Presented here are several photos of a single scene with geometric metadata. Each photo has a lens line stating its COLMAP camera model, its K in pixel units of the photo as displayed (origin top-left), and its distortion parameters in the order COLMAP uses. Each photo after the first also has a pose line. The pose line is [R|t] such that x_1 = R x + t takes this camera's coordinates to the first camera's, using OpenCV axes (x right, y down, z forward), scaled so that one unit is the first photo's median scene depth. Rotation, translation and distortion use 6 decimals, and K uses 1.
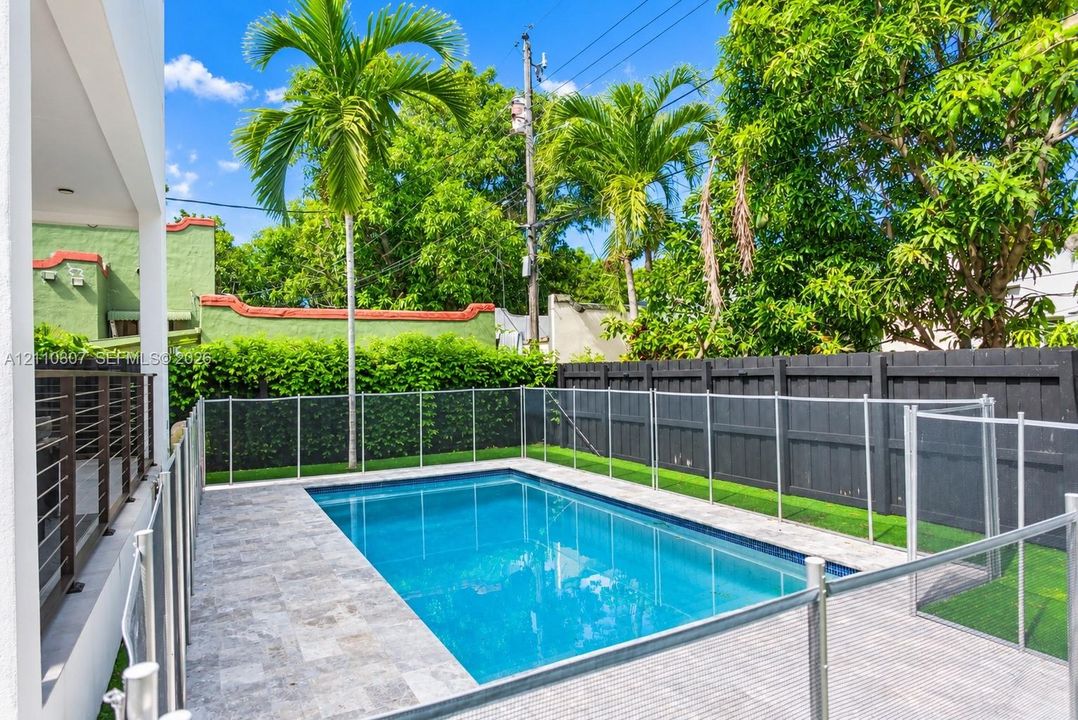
lens RADIAL K [[617.0, 0, 539.2], [0, 617.0, 363.8], [0, 0, 1]] dist [-0.000030, -0.000506]
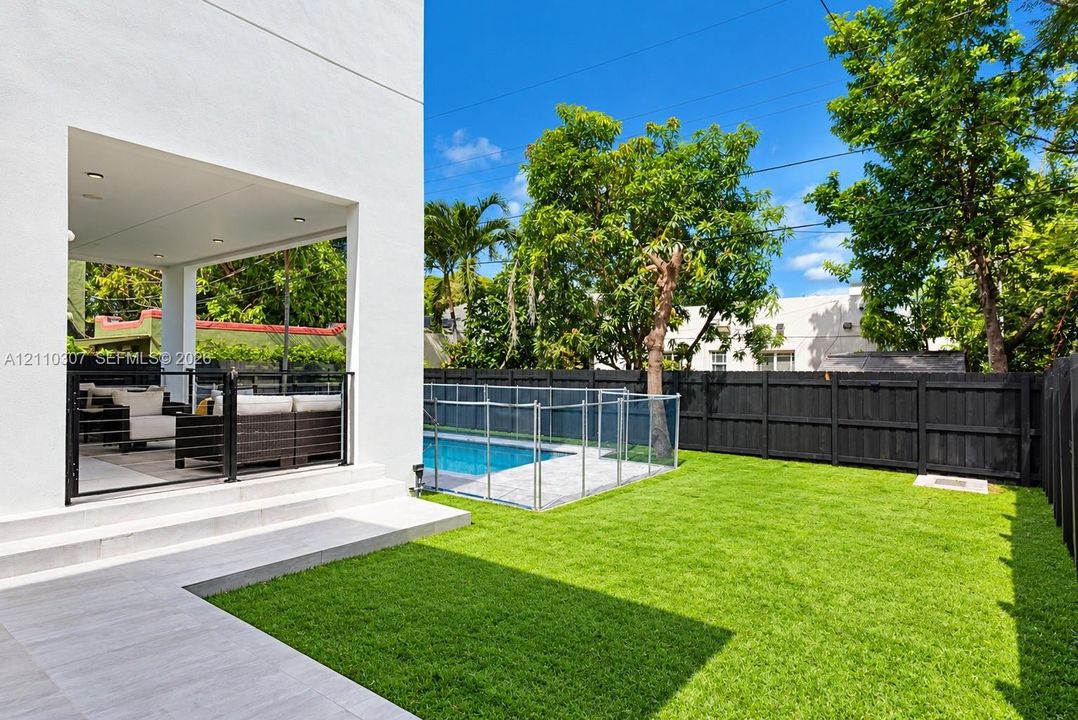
lens RADIAL K [[617.0, 0, 539.2], [0, 617.0, 363.8], [0, 0, 1]] dist [-0.000030, -0.000506]
pose [[0.915921, 0.034309, 0.399889, -0.401113], [-0.032124, 0.999410, -0.012169, -0.005054], [-0.400071, -0.001700, 0.916483, -0.749265]]
